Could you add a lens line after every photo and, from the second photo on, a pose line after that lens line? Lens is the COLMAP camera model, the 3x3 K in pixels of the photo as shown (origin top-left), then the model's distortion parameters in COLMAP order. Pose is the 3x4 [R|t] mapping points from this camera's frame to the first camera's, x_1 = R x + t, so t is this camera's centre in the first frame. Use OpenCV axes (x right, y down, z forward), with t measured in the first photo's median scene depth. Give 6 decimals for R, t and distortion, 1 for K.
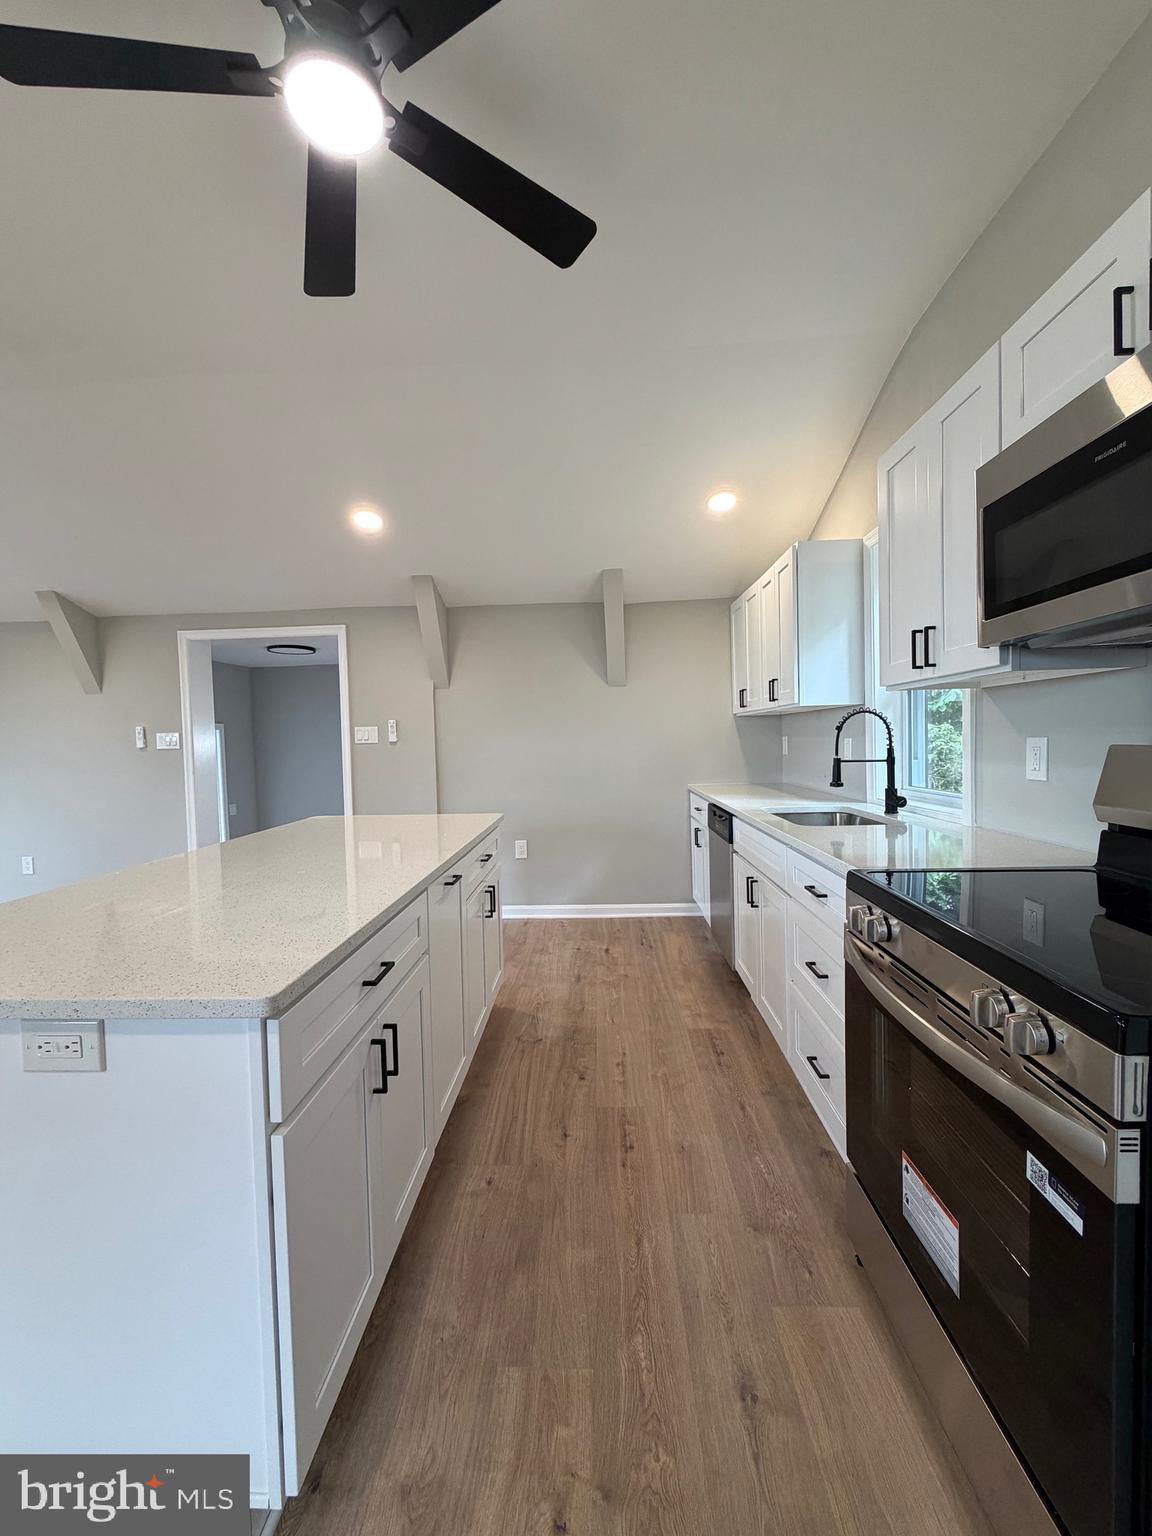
lens RADIAL K [[612.6, 0, 575.1], [0, 612.6, 763.5], [0, 0, 1]] dist [0.000197, 0.000402]
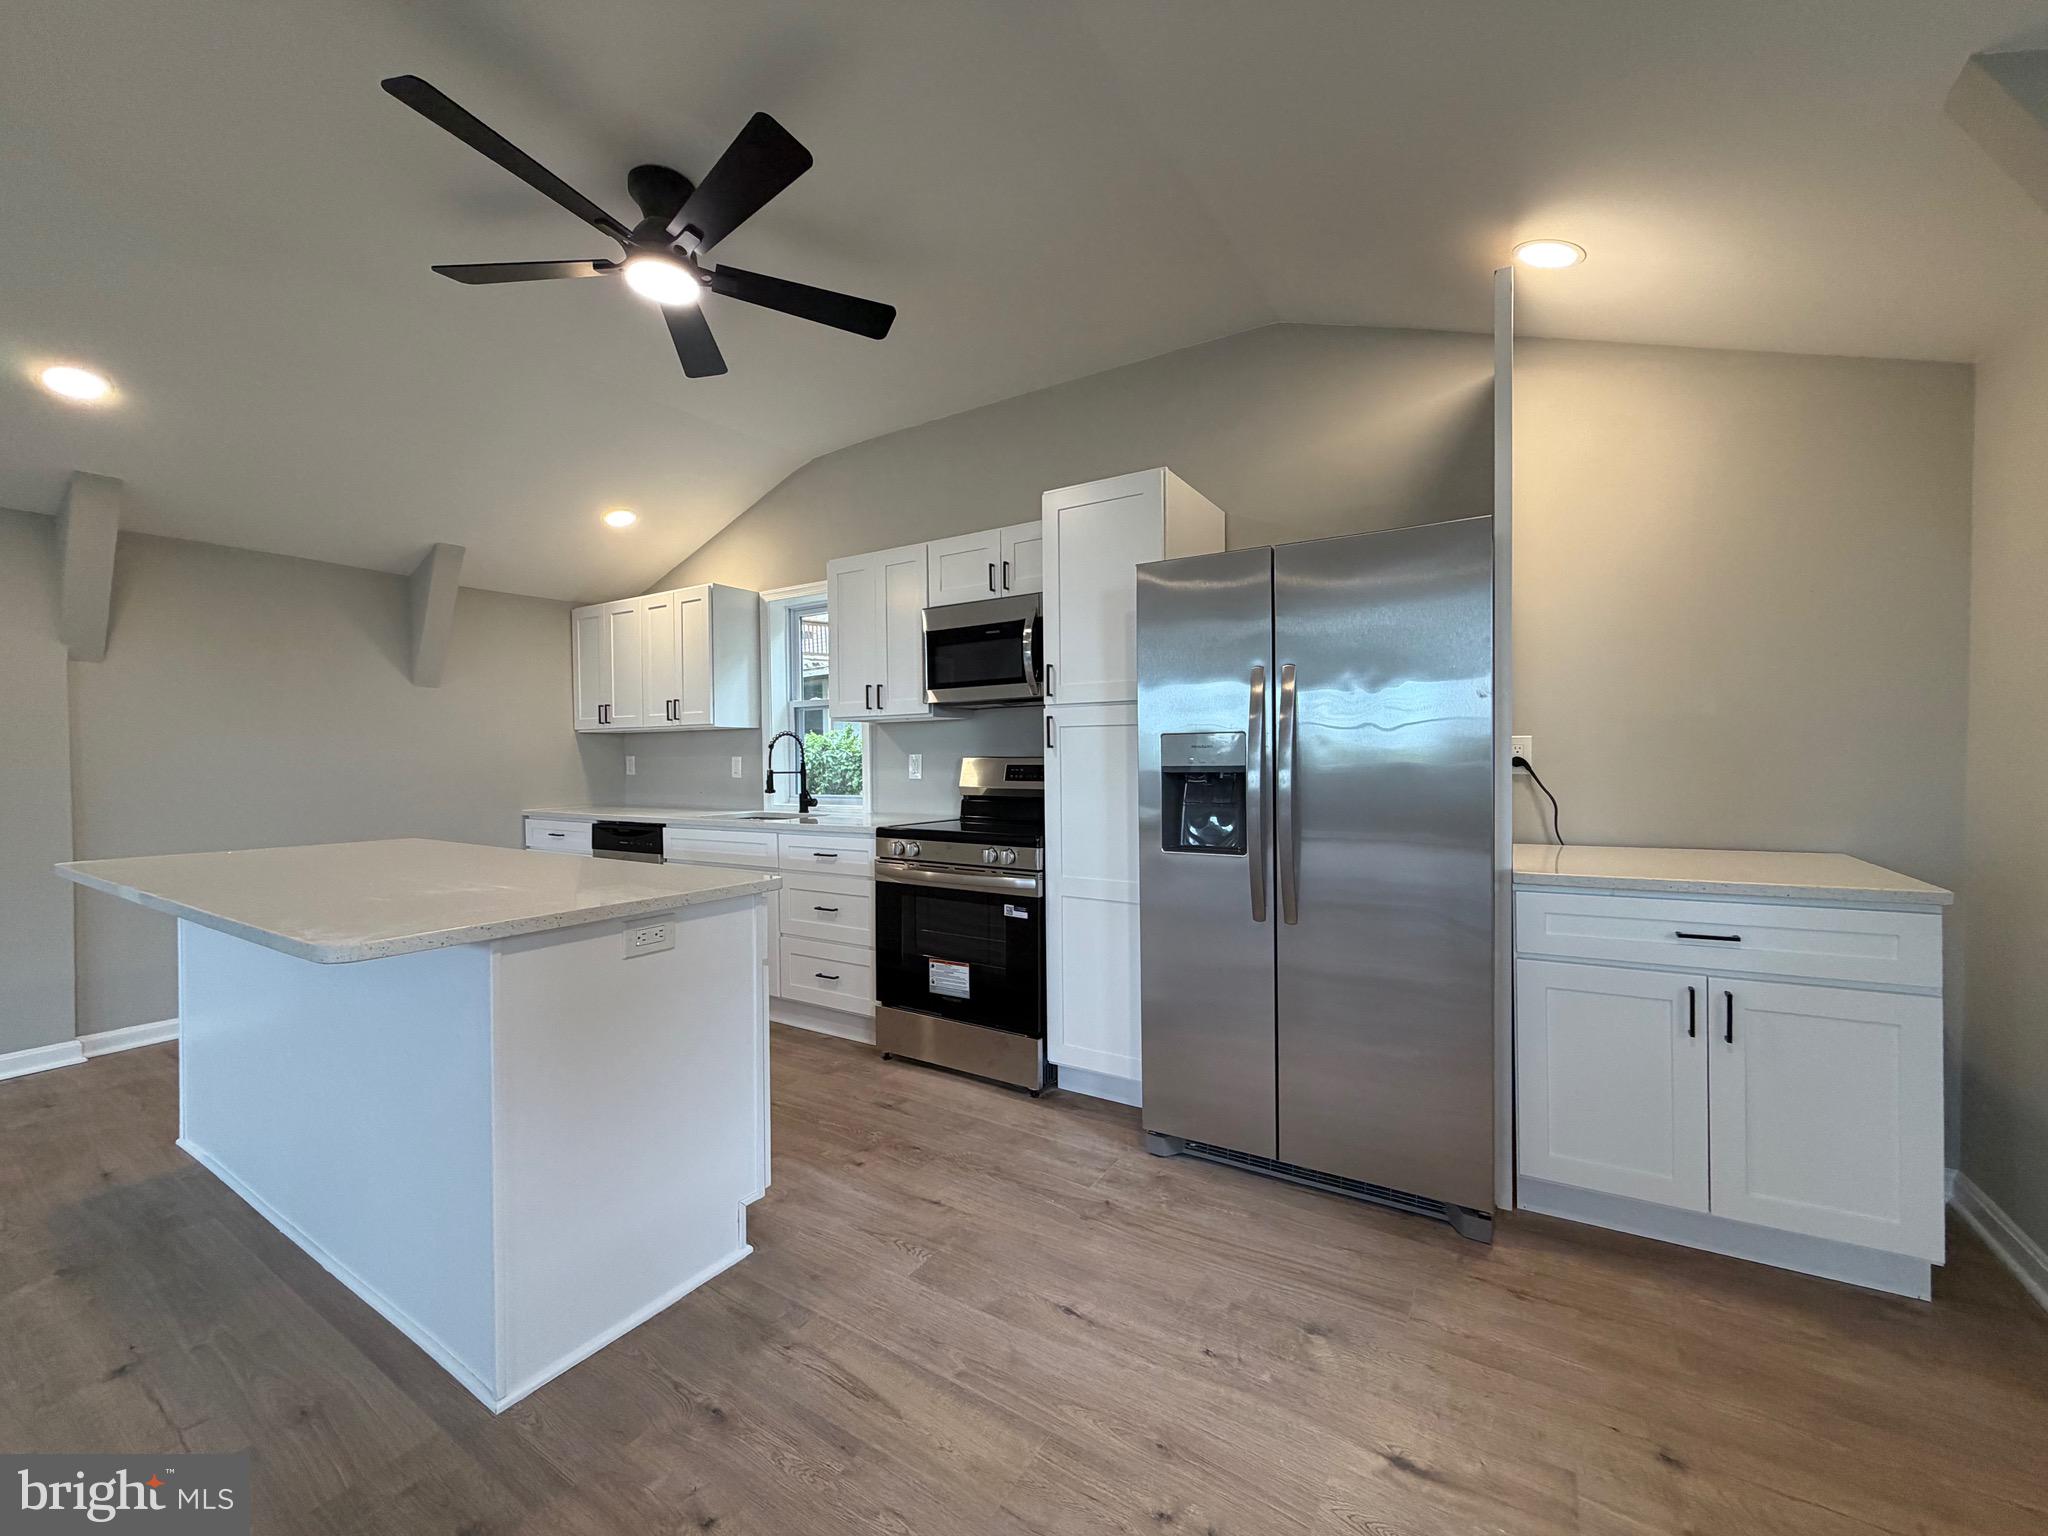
lens RADIAL K [[816.8, 0, 1018.3], [0, 816.8, 769.2], [0, 0, 1]] dist [0.000197, 0.000402]
pose [[0.502019, 0.010502, 0.864793, -0.761346], [0.029543, 0.999134, -0.029283, 0.052872], [-0.864352, 0.040249, 0.501275, -0.278034]]
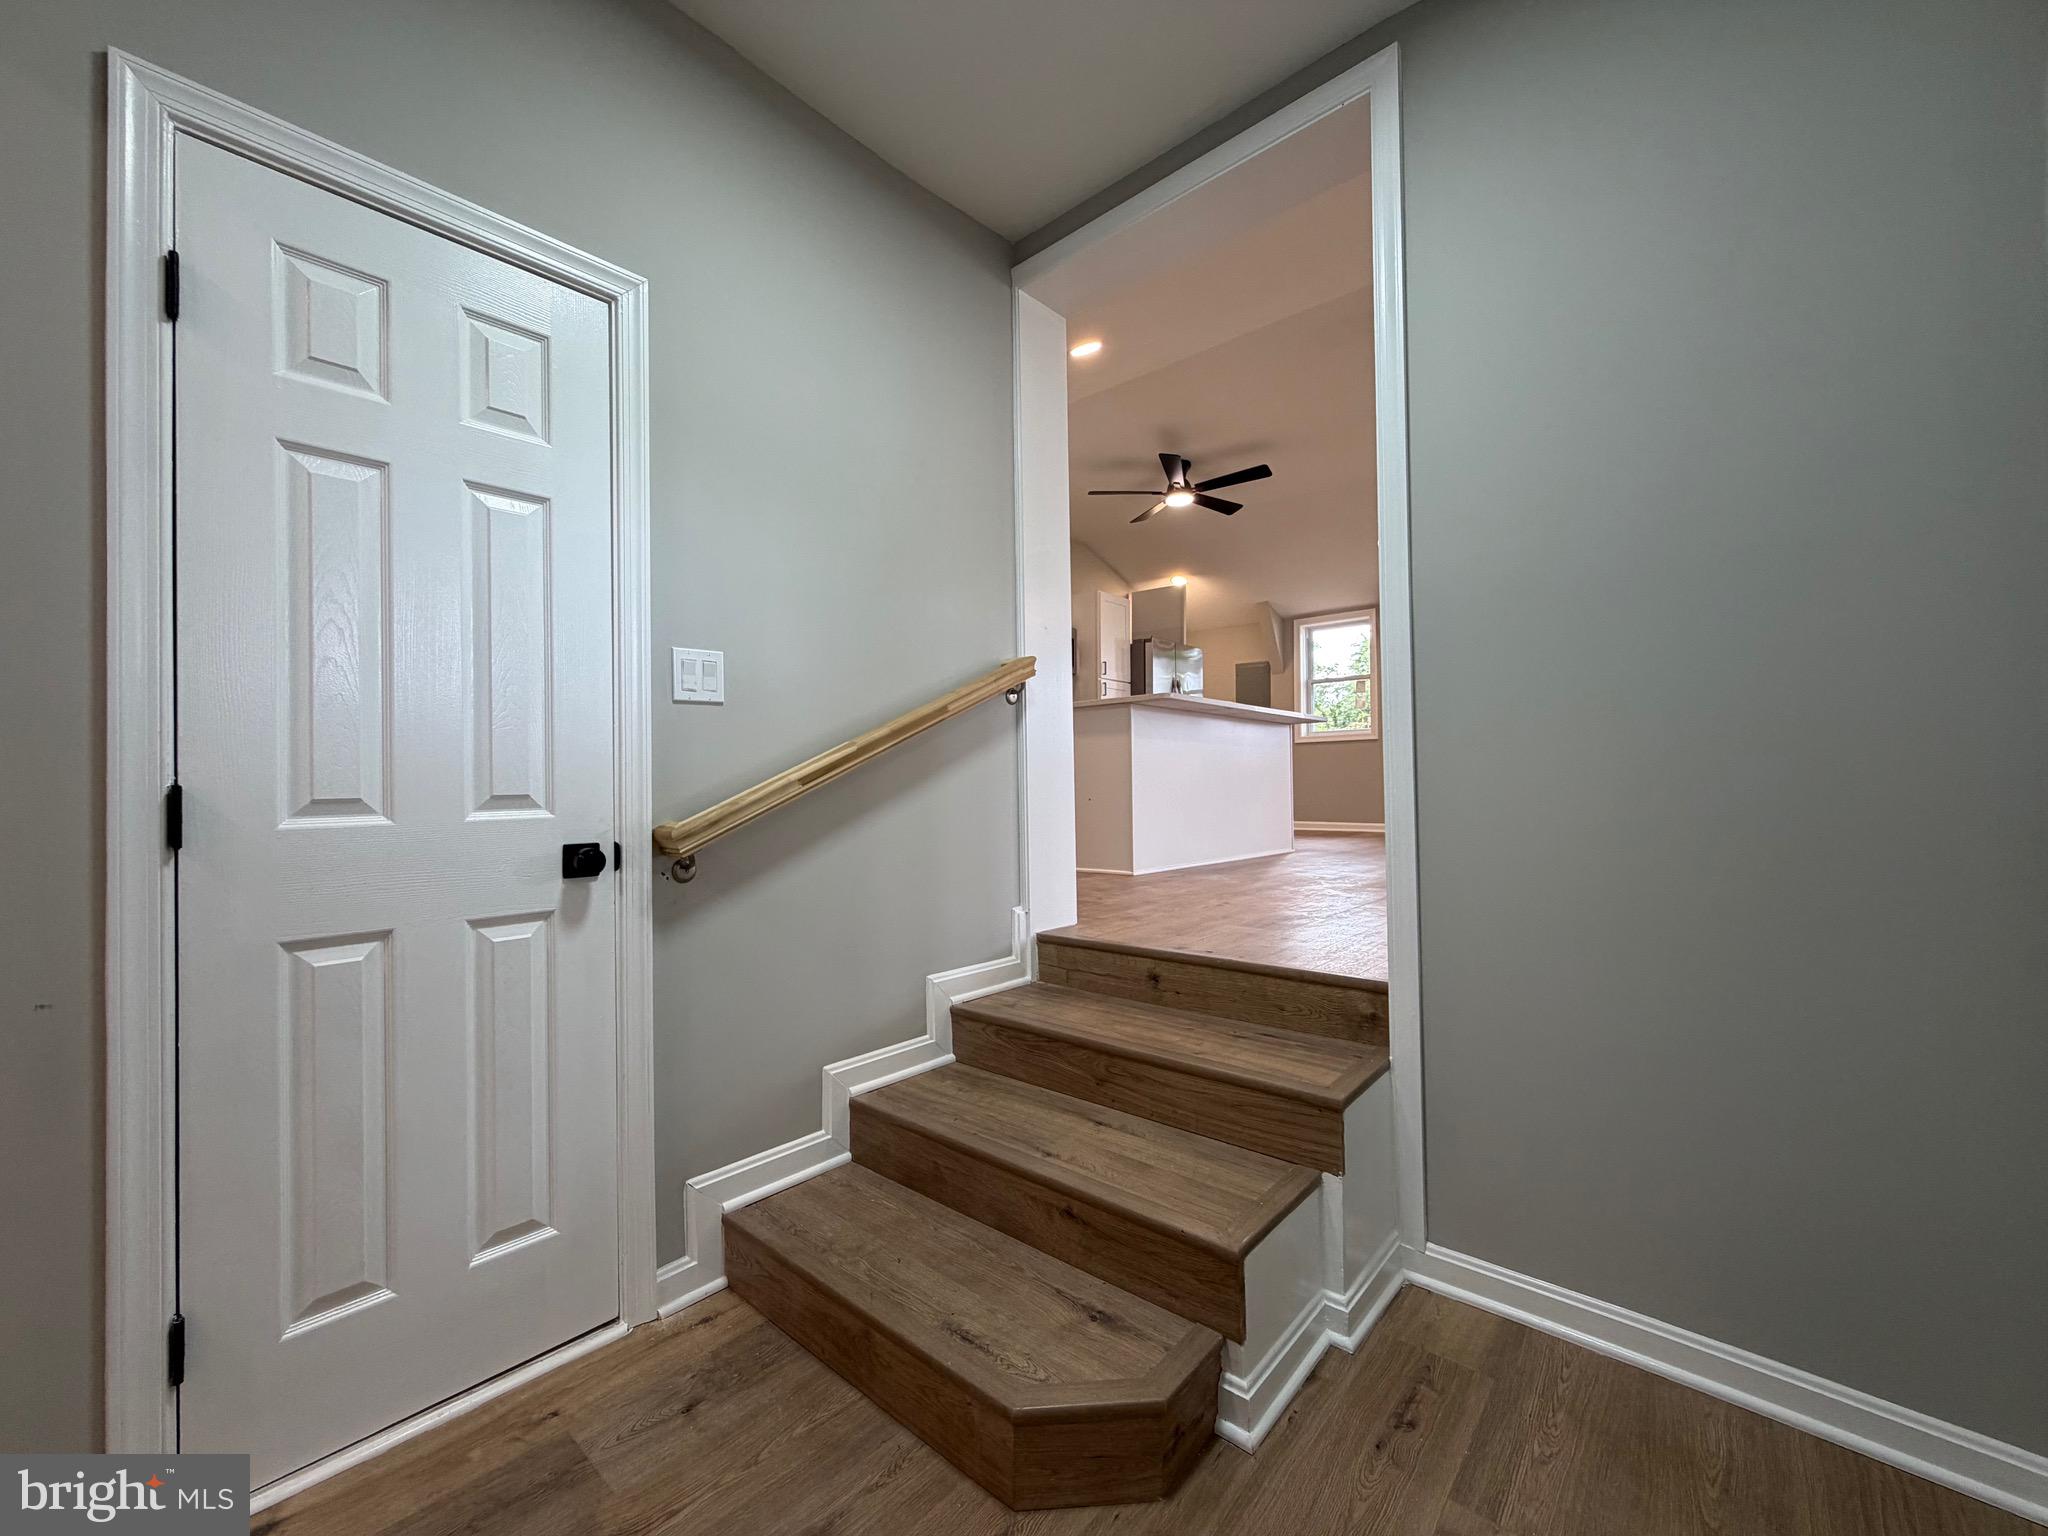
lens RADIAL K [[816.8, 0, 1018.3], [0, 816.8, 769.2], [0, 0, 1]] dist [0.000197, 0.000402]
pose [[-0.773532, 0.047839, 0.631949, -1.276531], [0.055003, 0.998452, -0.008258, 0.248863], [-0.631366, 0.028371, -0.774966, 2.614450]]
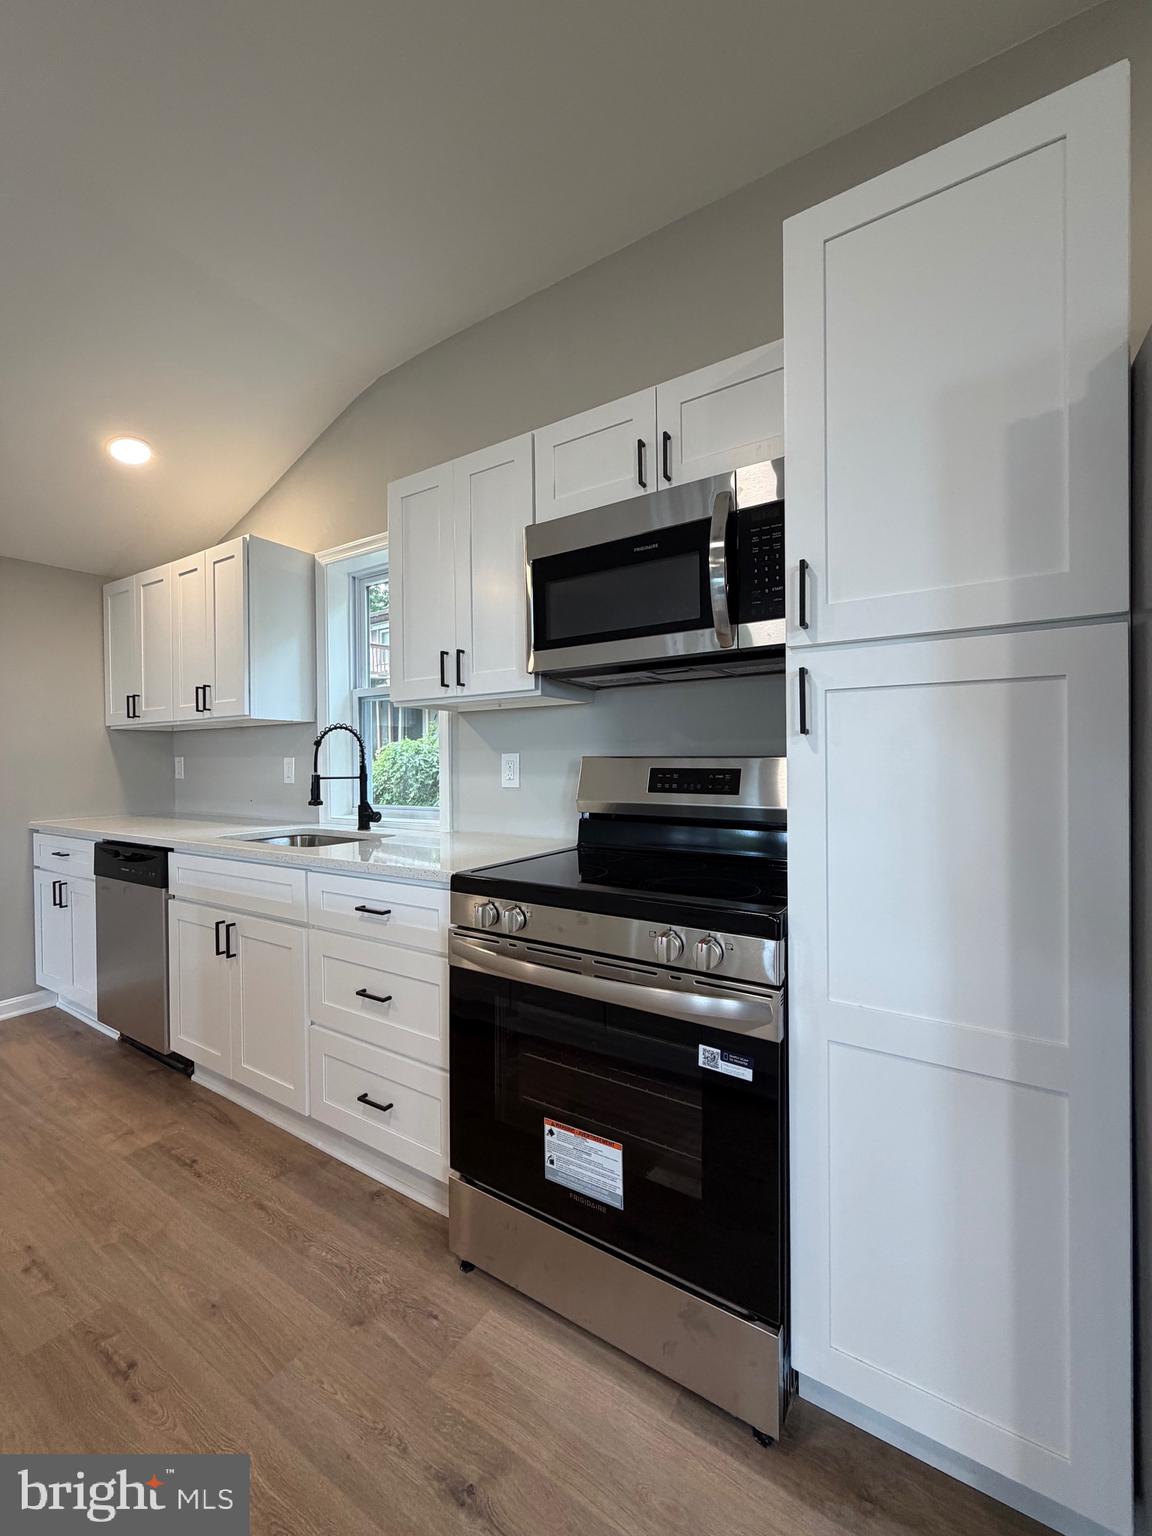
lens RADIAL K [[612.6, 0, 575.1], [0, 612.6, 763.5], [0, 0, 1]] dist [0.000197, 0.000402]
pose [[0.499952, 0.021186, 0.865794, -0.188246], [0.028702, 0.998746, -0.041014, 0.023599], [-0.865578, 0.045355, 0.498717, 0.182953]]
